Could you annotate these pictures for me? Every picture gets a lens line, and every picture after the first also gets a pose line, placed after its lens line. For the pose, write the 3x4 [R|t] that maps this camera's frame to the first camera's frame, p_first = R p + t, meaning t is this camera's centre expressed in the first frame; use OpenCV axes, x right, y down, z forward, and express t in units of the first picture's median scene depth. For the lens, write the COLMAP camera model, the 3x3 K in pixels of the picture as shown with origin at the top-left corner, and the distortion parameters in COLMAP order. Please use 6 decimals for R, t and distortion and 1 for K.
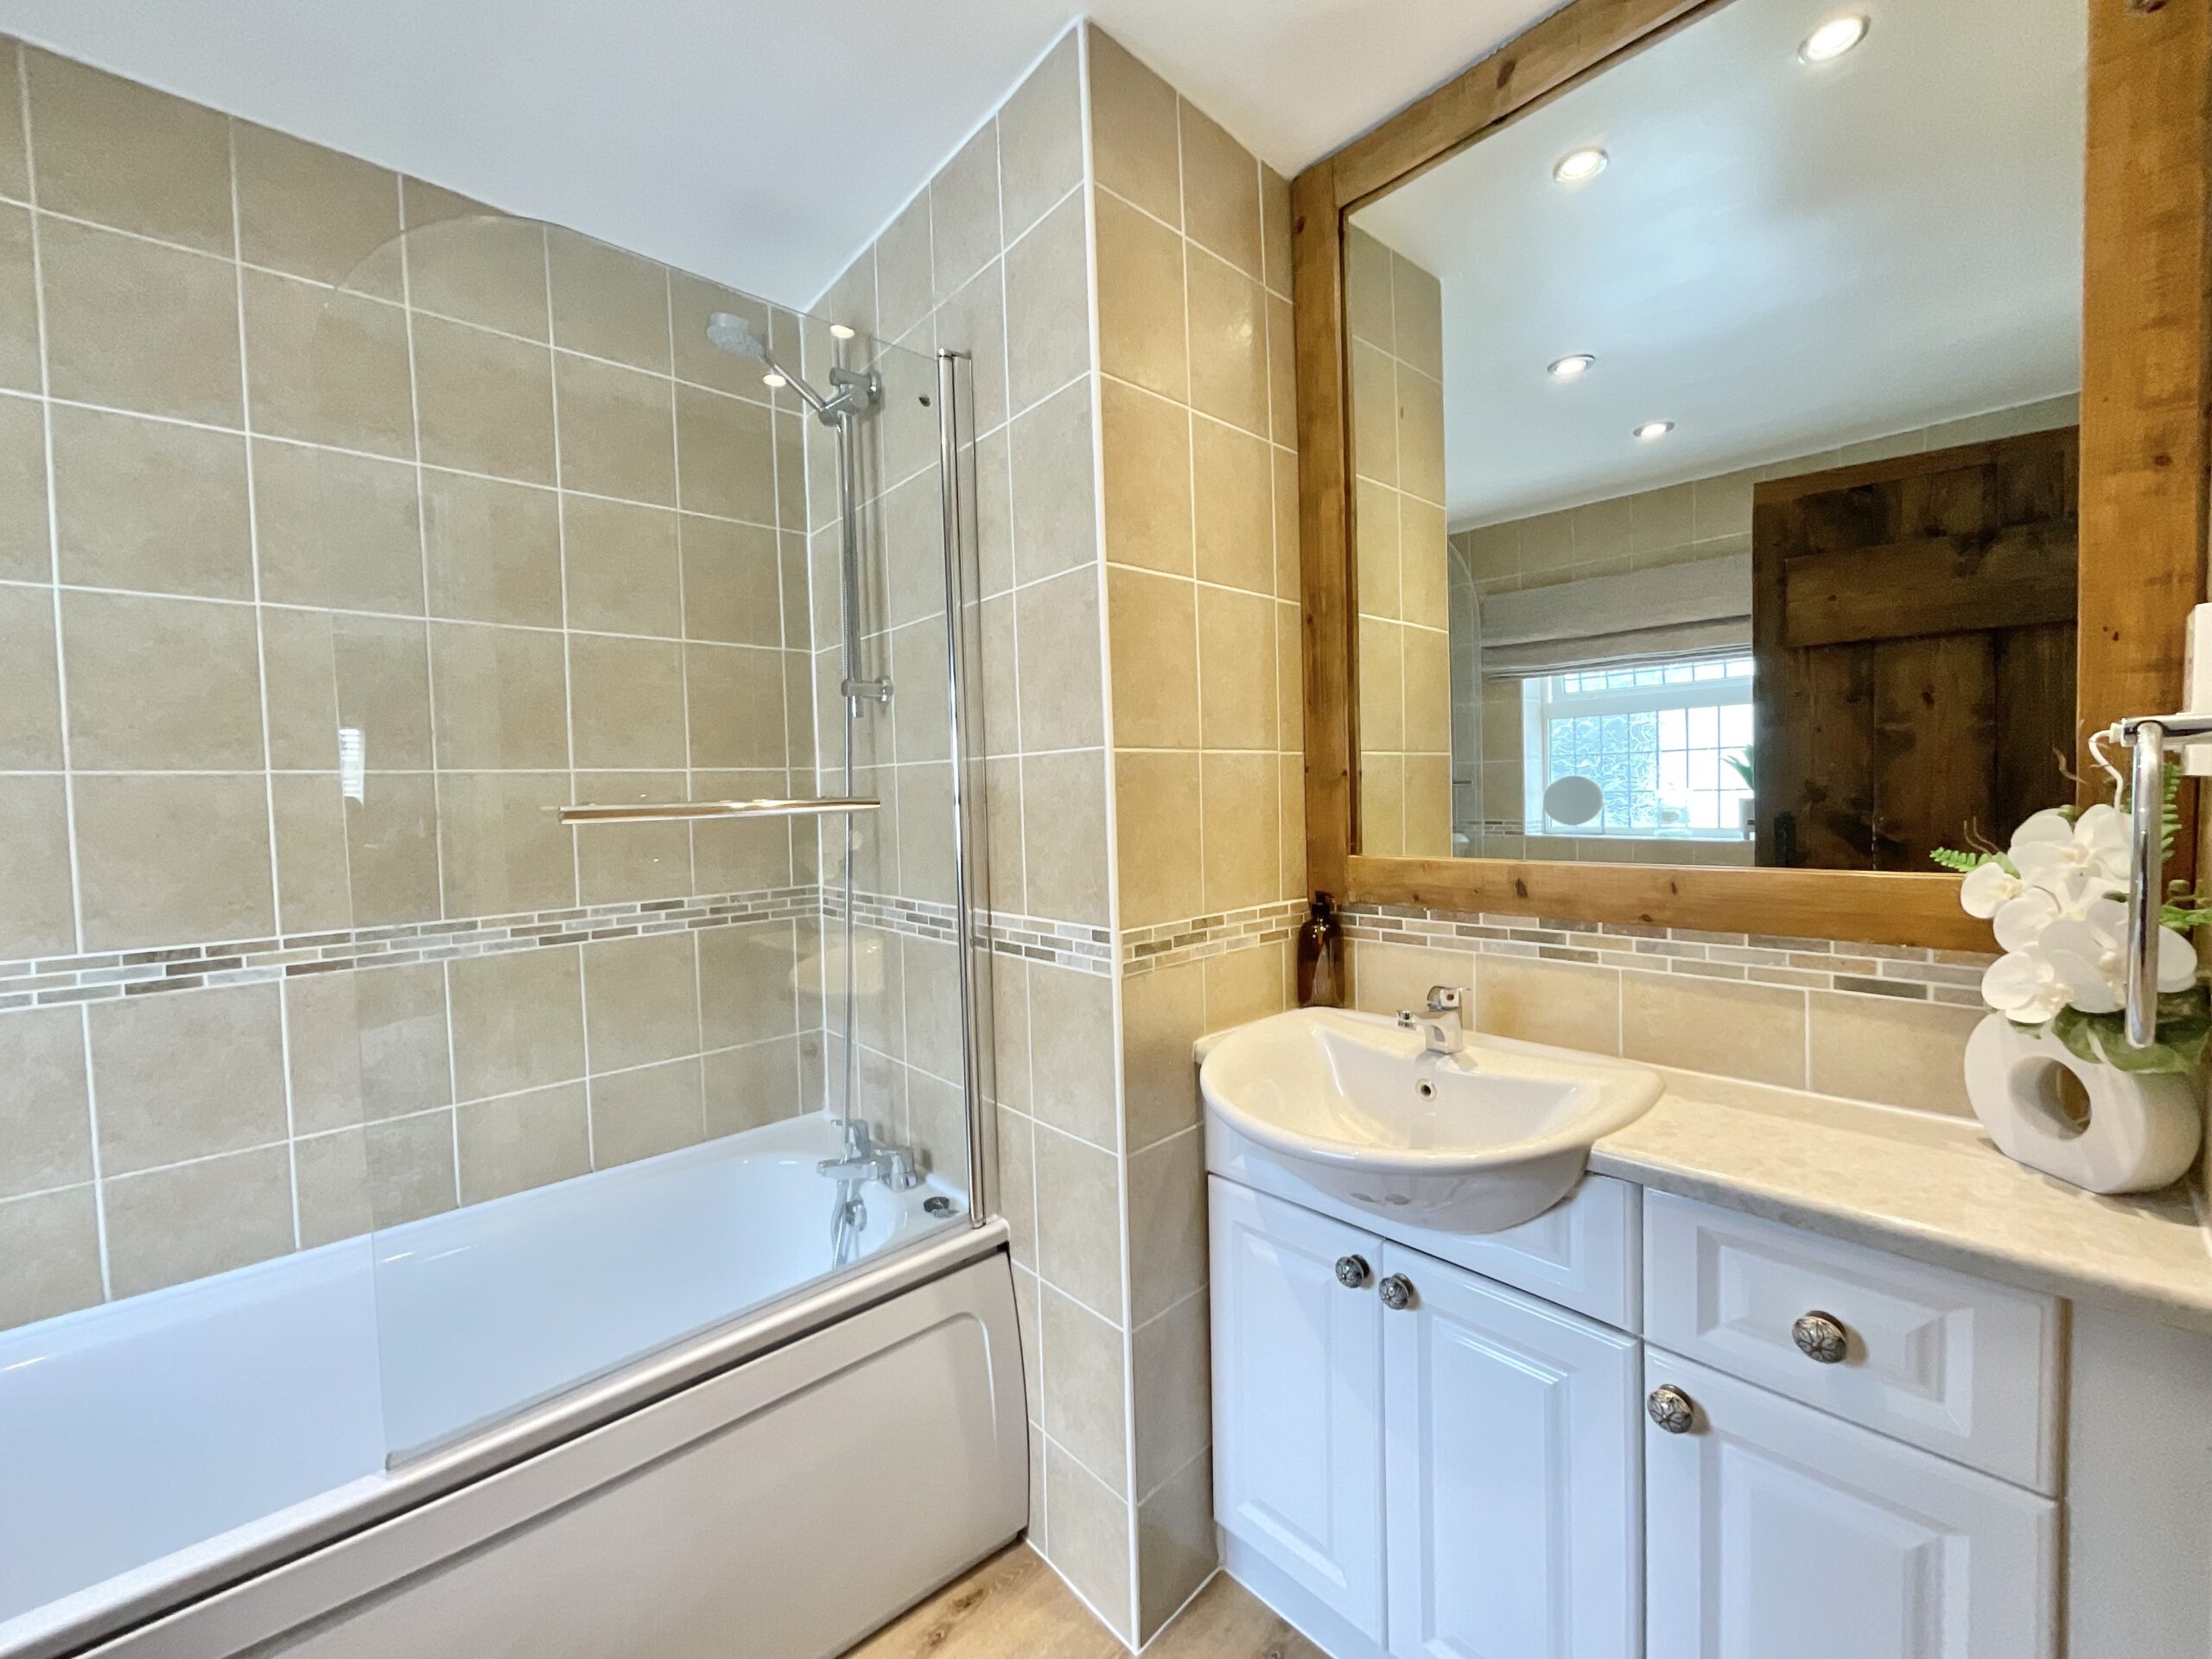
lens RADIAL K [[896.6, 0, 1106.7], [0, 896.6, 822.8], [0, 0, 1]] dist [-0.005617, 0.002559]
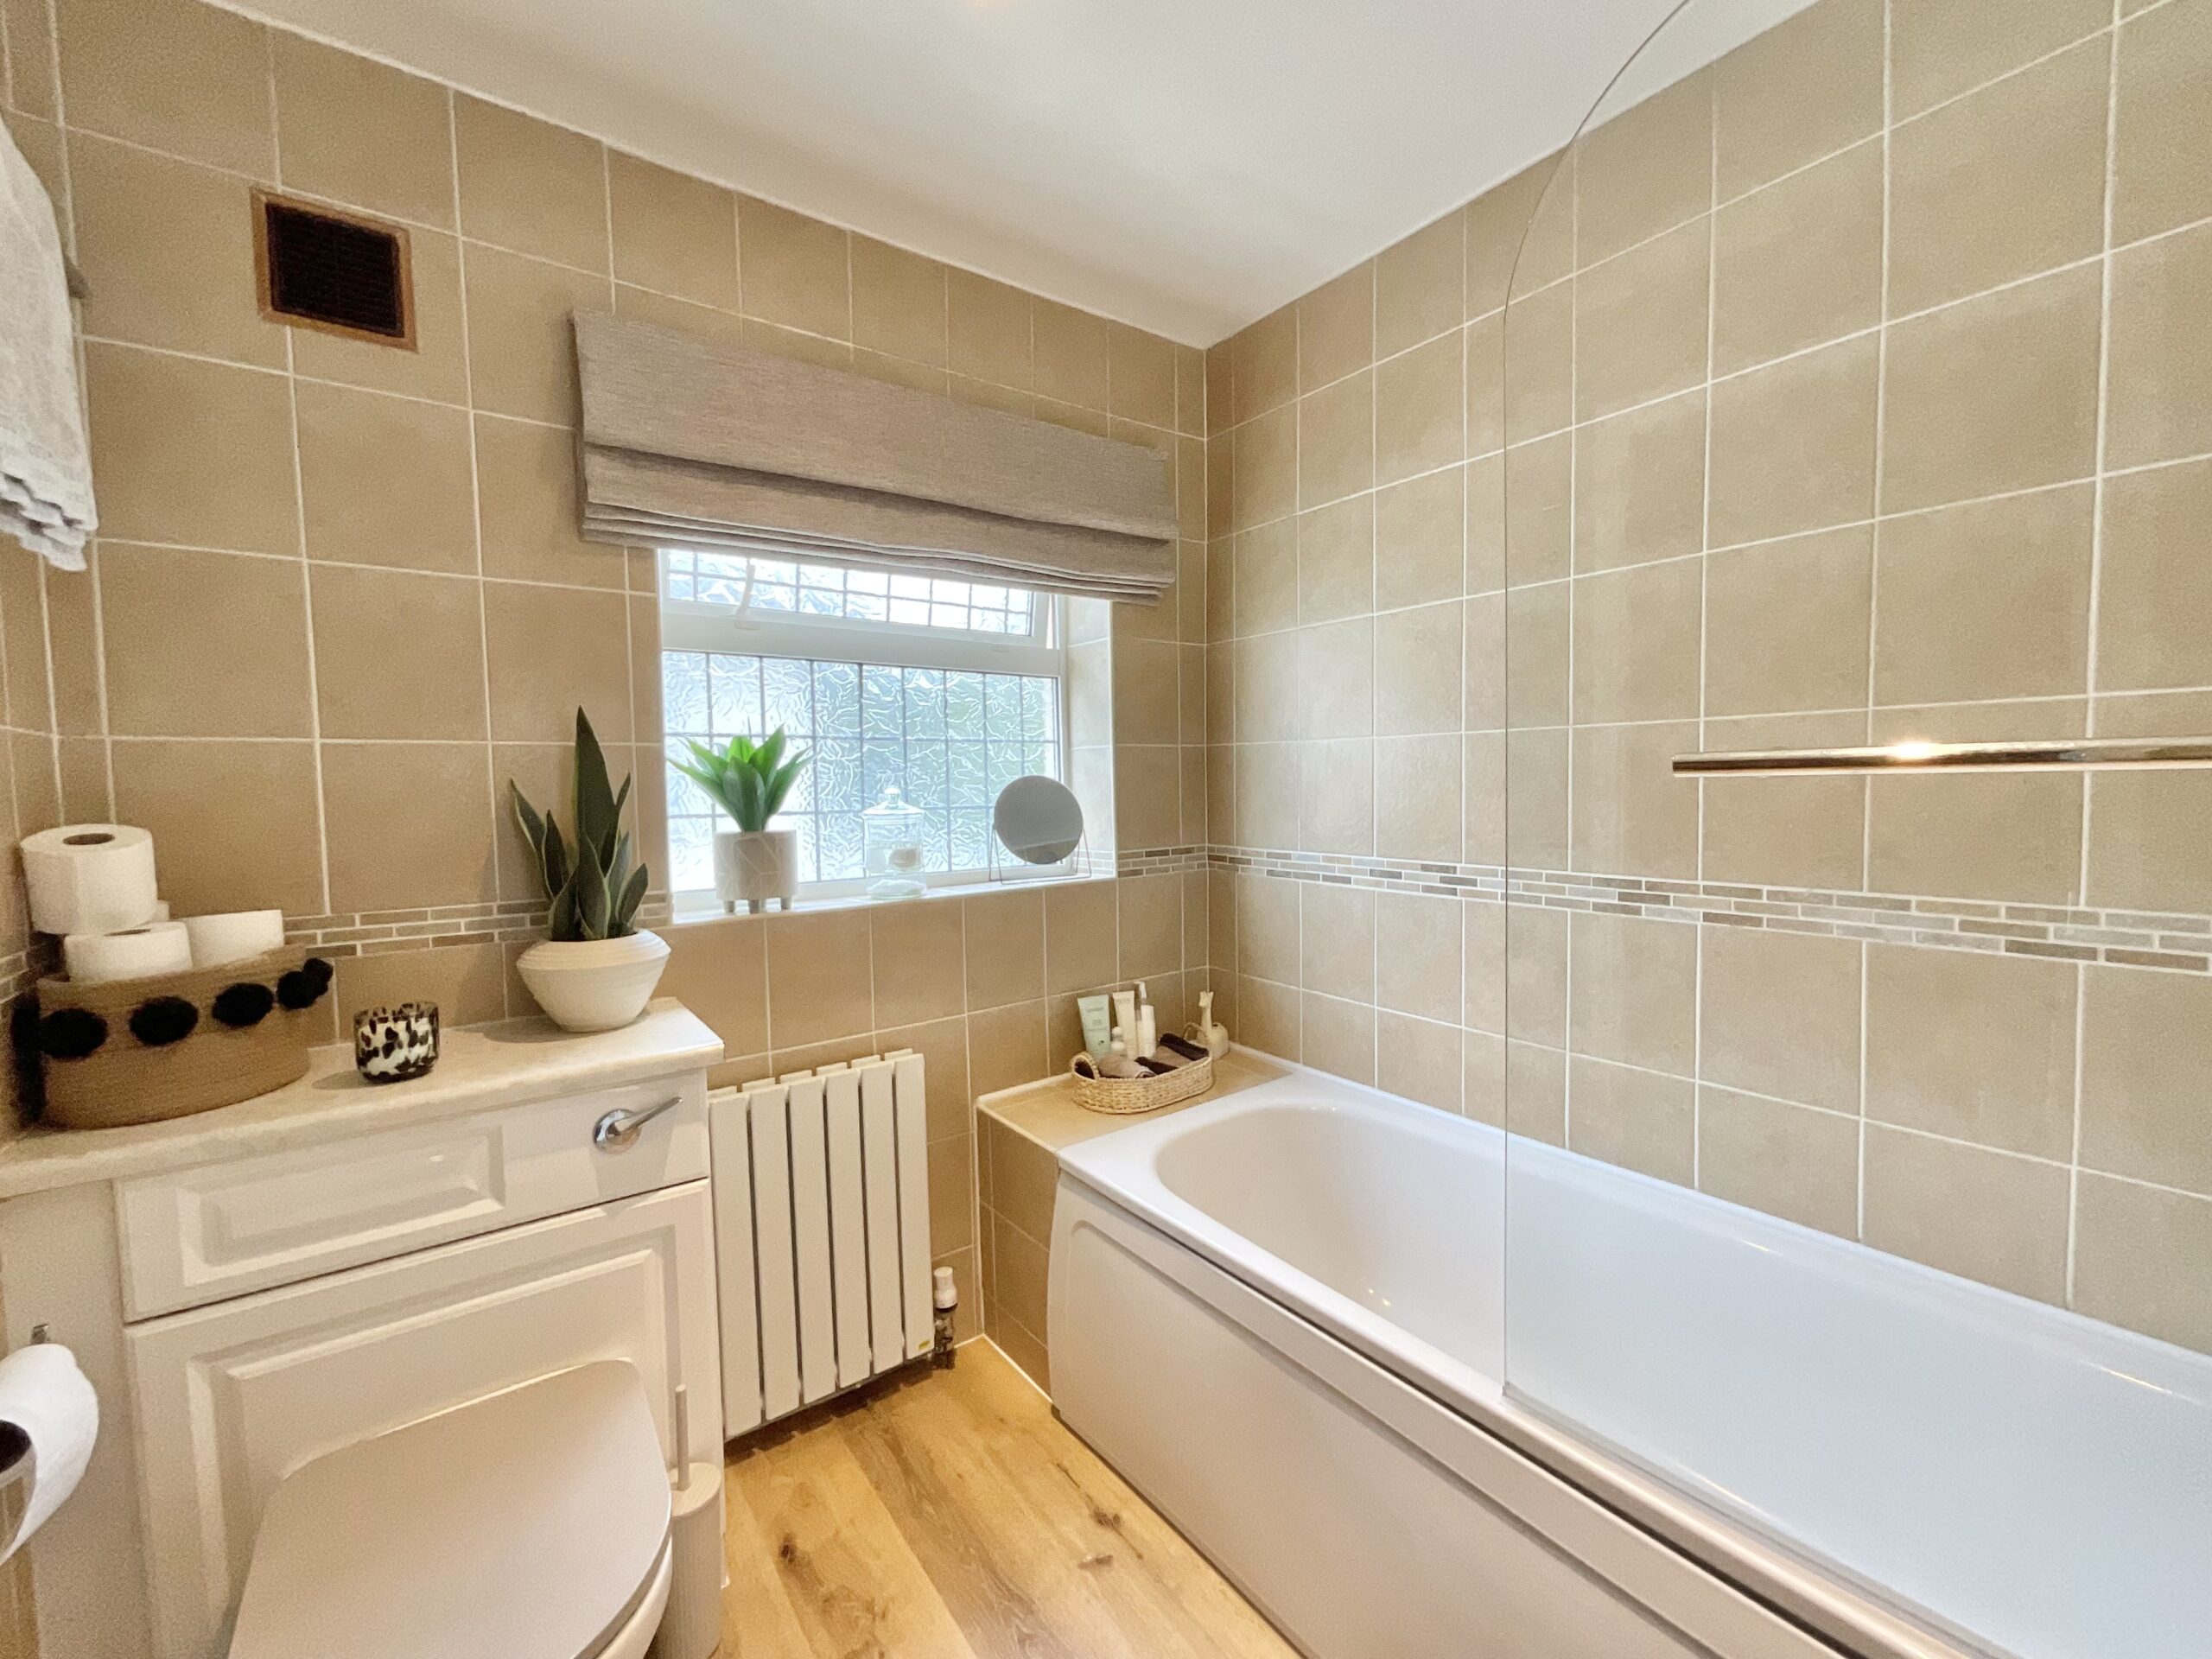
lens RADIAL K [[896.6, 0, 1106.7], [0, 896.6, 837.3], [0, 0, 1]] dist [-0.005617, 0.002559]
pose [[-0.110953, 0.083498, -0.990312, 0.138583], [-0.020843, 0.996050, 0.086317, 0.003039], [0.993607, 0.030219, -0.108774, 0.402658]]
